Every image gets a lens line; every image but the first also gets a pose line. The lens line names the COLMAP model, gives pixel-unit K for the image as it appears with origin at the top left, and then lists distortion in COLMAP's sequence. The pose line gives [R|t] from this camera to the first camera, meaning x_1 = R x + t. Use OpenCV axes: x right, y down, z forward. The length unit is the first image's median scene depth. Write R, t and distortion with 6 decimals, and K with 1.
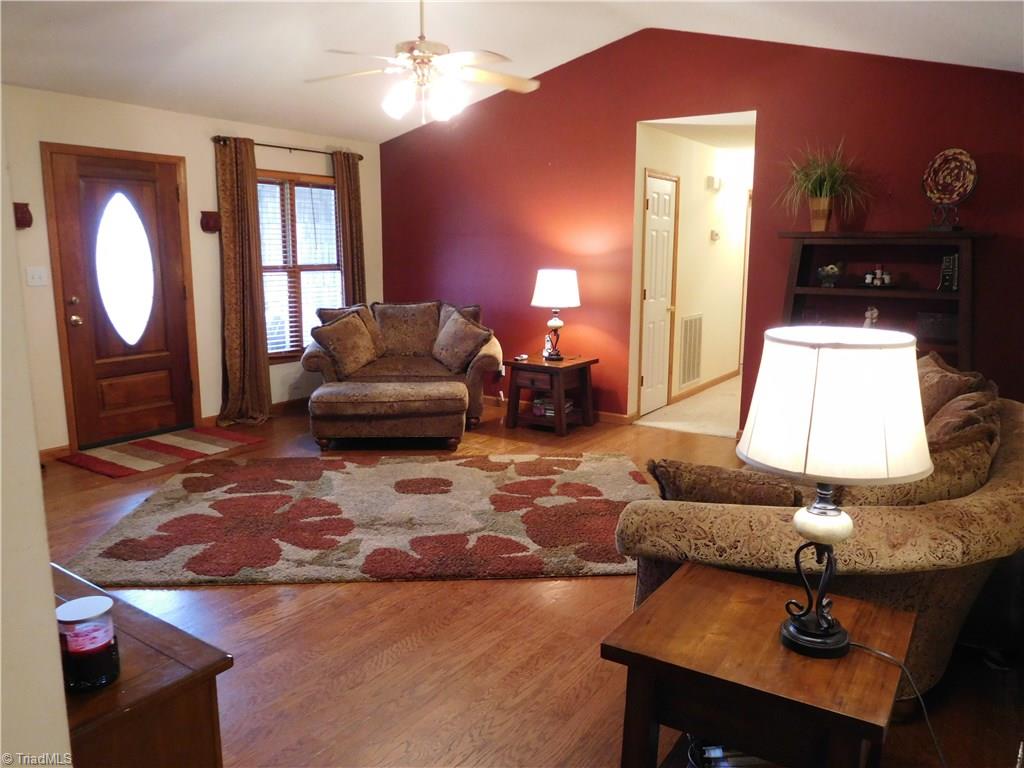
lens RADIAL K [[759.3, 0, 511.1], [0, 759.3, 385.8], [0, 0, 1]] dist [-0.025666, 0.007034]
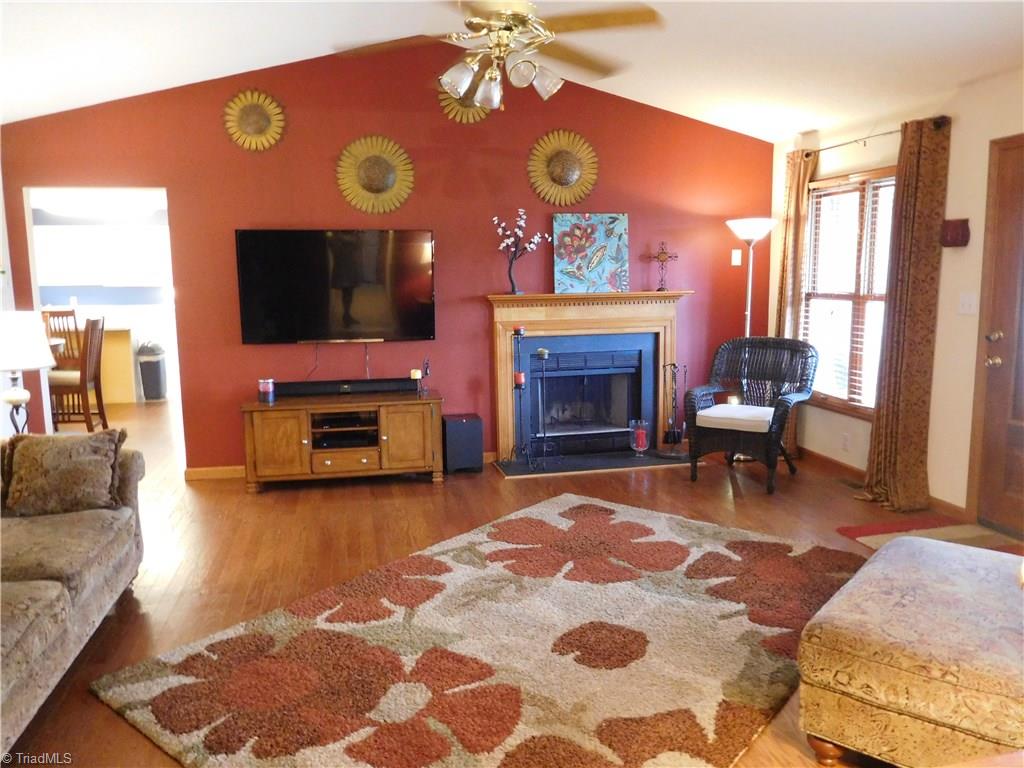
lens RADIAL K [[759.3, 0, 507.9], [0, 759.3, 388.1], [0, 0, 1]] dist [-0.025666, 0.007034]
pose [[-0.693917, 0.104979, -0.712361, 0.385126], [-0.120492, 0.958436, 0.258615, -0.237380], [0.709902, 0.265291, -0.652426, 1.363257]]
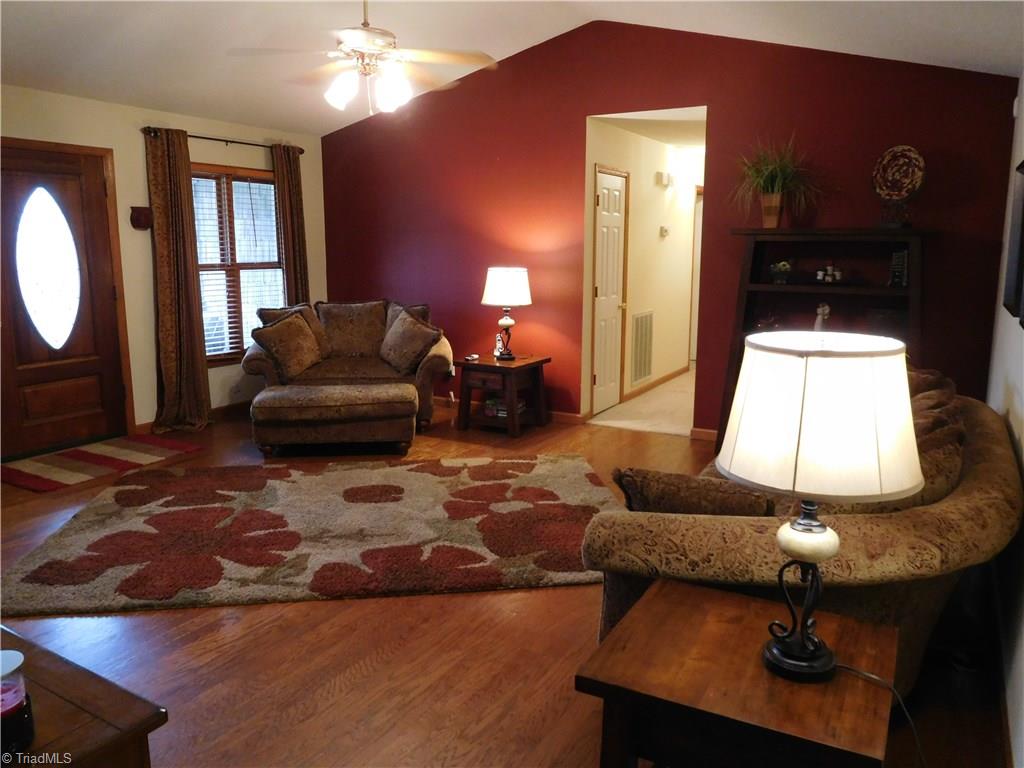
lens RADIAL K [[759.3, 0, 511.3], [0, 759.3, 386.7], [0, 0, 1]] dist [-0.025666, 0.007034]
pose [[0.997391, -0.014885, 0.070641, -0.007898], [0.014404, 0.999870, 0.007310, -0.008425], [-0.070740, -0.006274, 0.997475, 0.033314]]
